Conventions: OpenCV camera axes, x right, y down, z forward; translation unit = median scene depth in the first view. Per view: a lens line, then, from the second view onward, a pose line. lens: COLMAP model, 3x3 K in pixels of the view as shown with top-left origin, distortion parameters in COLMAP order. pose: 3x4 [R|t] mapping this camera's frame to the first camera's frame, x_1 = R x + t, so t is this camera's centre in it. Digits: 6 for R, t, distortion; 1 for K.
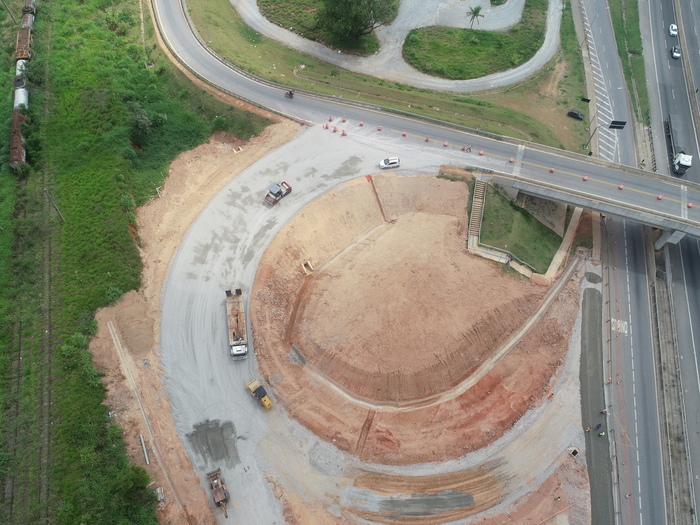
lens RADIAL K [[525.4, 0, 350.1], [0, 525.4, 264.5], [0, 0, 1]] dist [-0.002946, -0.000554]
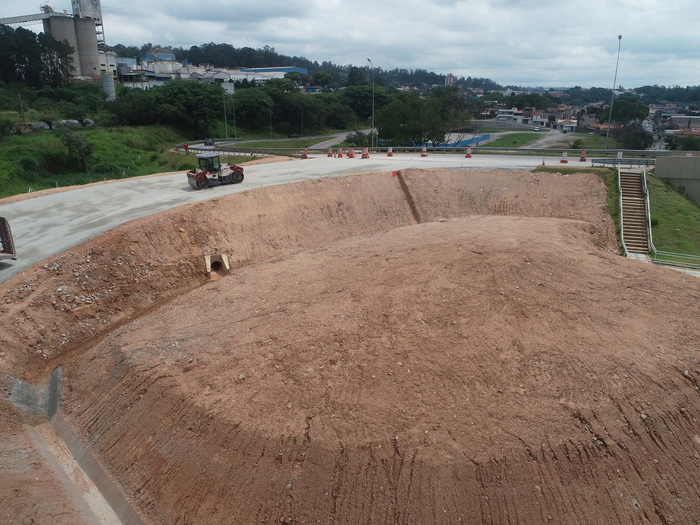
lens RADIAL K [[525.4, 0, 350.1], [0, 525.4, 264.5], [0, 0, 1]] dist [-0.002946, -0.000554]
pose [[0.981296, 0.028924, -0.190321, 0.103698], [-0.144849, 0.762128, -0.631015, 0.260969], [0.126797, 0.646780, 0.752062, 0.730313]]
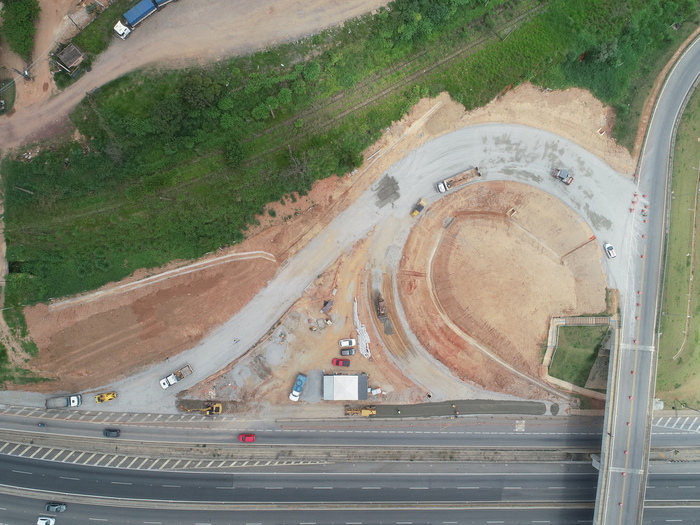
lens RADIAL K [[525.4, 0, 350.1], [0, 525.4, 264.5], [0, 0, 1]] dist [-0.002946, -0.000554]
pose [[0.219447, 0.974821, -0.039594, 0.019965], [-0.845091, 0.210209, 0.491562, -0.313524], [0.487508, -0.074411, 0.869942, -0.514508]]
